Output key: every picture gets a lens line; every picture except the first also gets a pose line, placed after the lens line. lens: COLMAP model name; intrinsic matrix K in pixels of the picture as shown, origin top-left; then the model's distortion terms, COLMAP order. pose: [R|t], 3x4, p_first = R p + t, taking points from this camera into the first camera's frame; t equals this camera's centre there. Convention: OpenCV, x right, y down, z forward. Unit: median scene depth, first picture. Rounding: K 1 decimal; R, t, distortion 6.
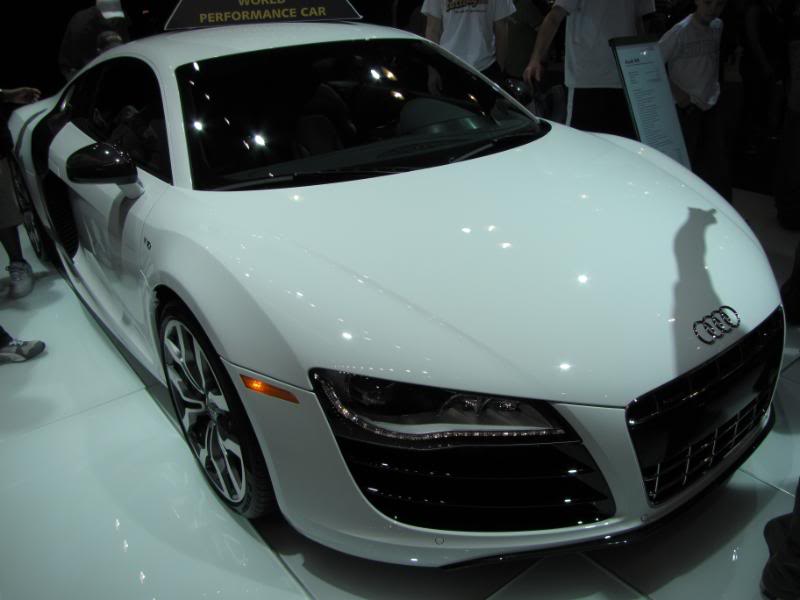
lens RADIAL K [[651.4, 0, 400.0], [0, 651.4, 300.0], [0, 0, 1]] dist [-0.064956, 0.001483]
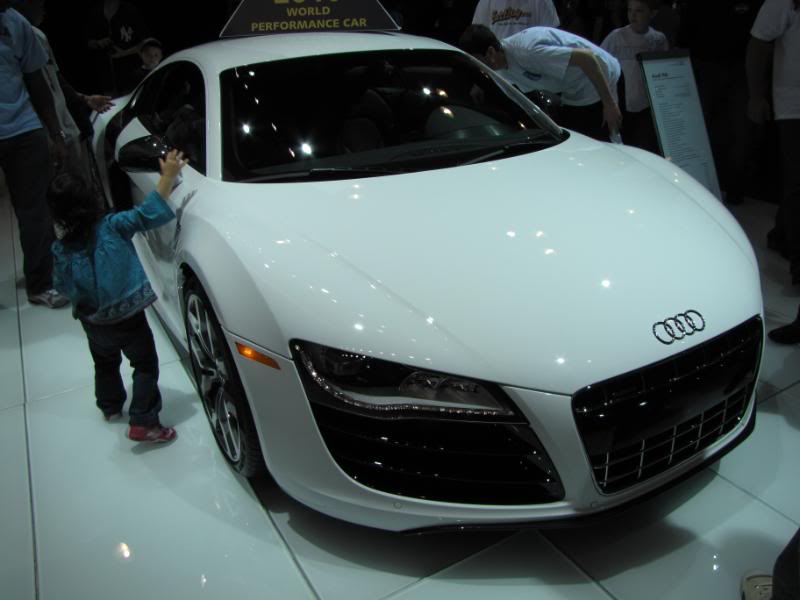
lens RADIAL K [[651.4, 0, 400.0], [0, 651.4, 300.0], [0, 0, 1]] dist [-0.064956, 0.001483]
pose [[0.991104, 0.061729, -0.117908, 0.135111], [-0.063153, 0.997969, -0.008377, 0.026294], [0.117152, 0.015749, 0.992989, -0.075287]]
